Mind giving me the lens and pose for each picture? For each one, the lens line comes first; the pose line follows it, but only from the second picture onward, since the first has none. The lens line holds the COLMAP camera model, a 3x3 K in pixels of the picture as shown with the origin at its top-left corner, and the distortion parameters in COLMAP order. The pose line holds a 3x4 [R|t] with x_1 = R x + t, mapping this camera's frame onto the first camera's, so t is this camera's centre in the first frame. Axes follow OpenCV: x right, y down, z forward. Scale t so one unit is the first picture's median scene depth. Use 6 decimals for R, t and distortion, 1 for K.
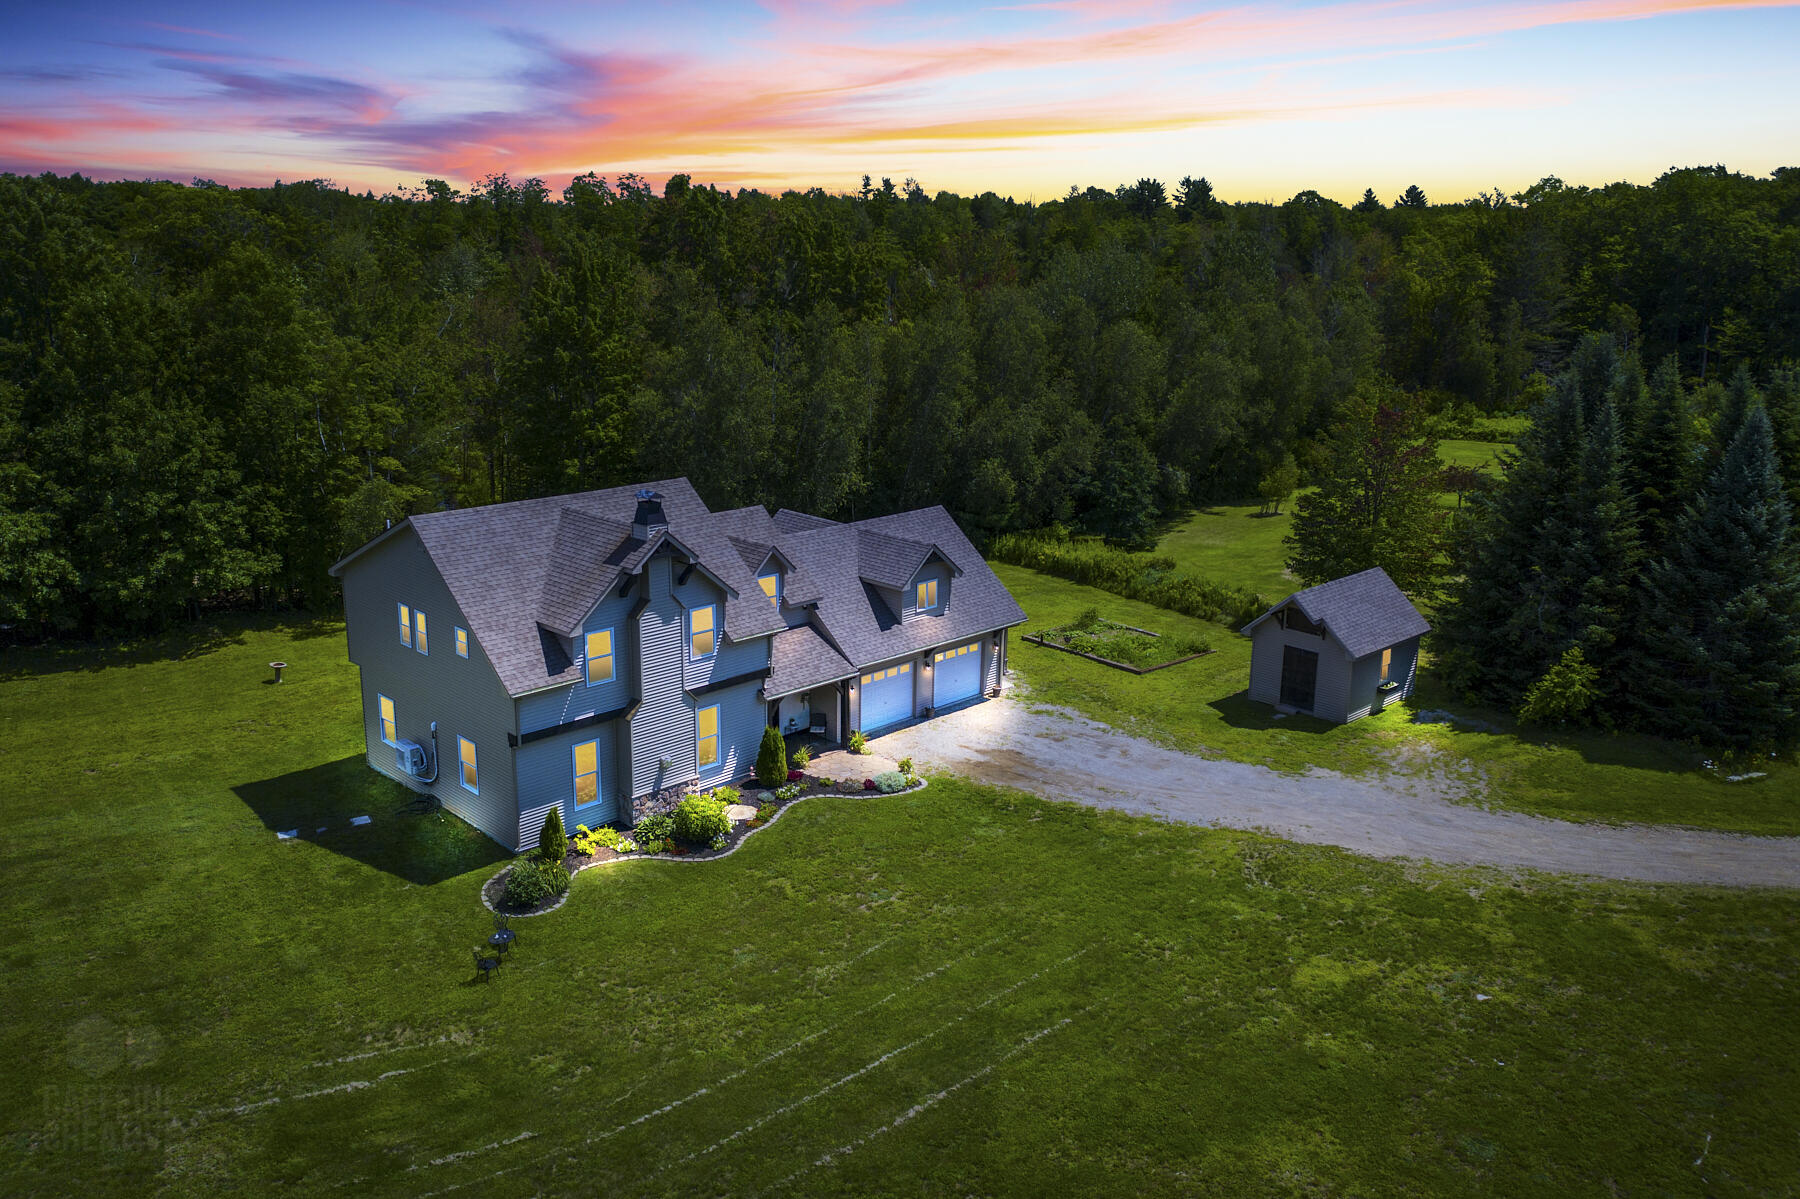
lens RADIAL K [[1419.5, 0, 900.0], [0, 1419.5, 599.5], [0, 0, 1]] dist [-0.002832, 0.001198]
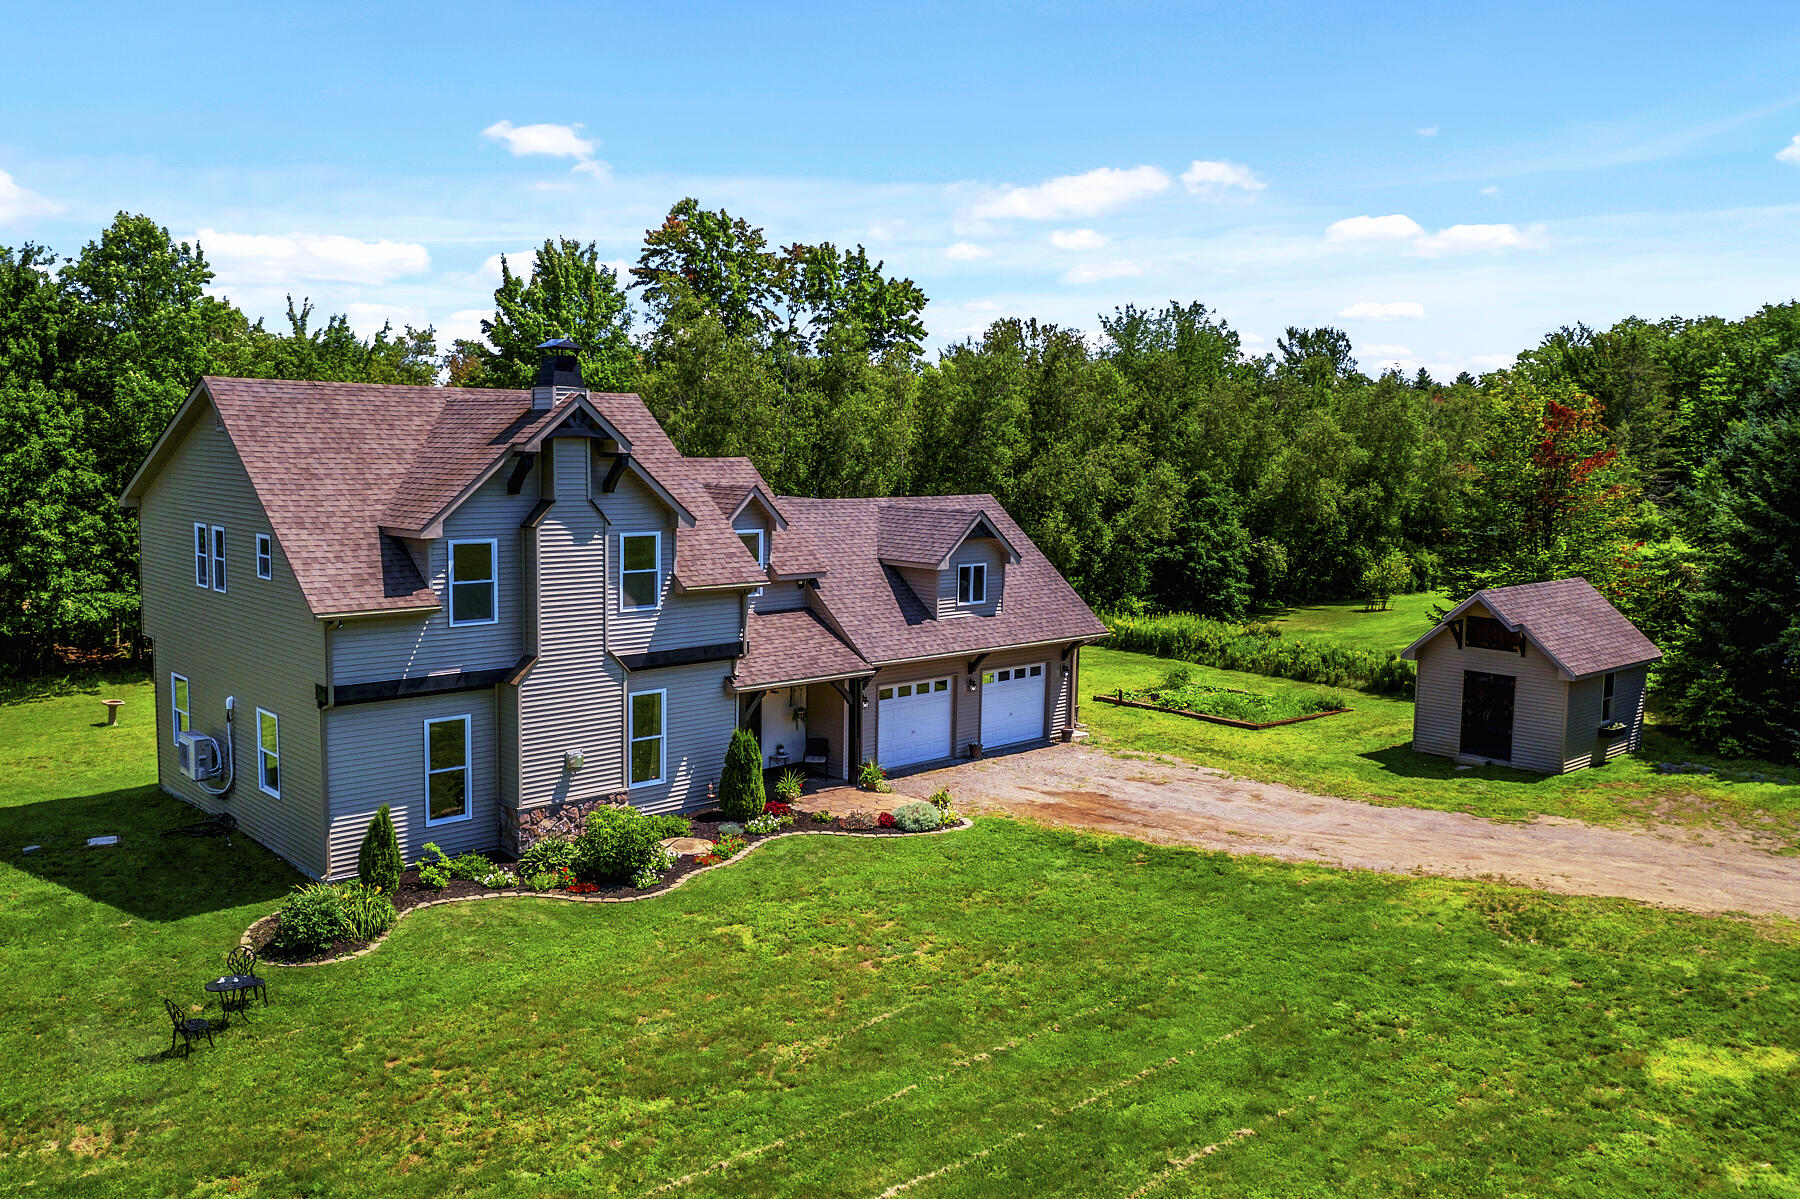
lens RADIAL K [[1426.4, 0, 900.0], [0, 1426.4, 599.5], [0, 0, 1]] dist [-0.004194, 0.006908]
pose [[0.999579, 0.004690, -0.028627, 0.003996], [-0.008928, 0.988679, -0.149782, 0.139649], [0.027601, 0.149974, 0.988305, 0.343716]]
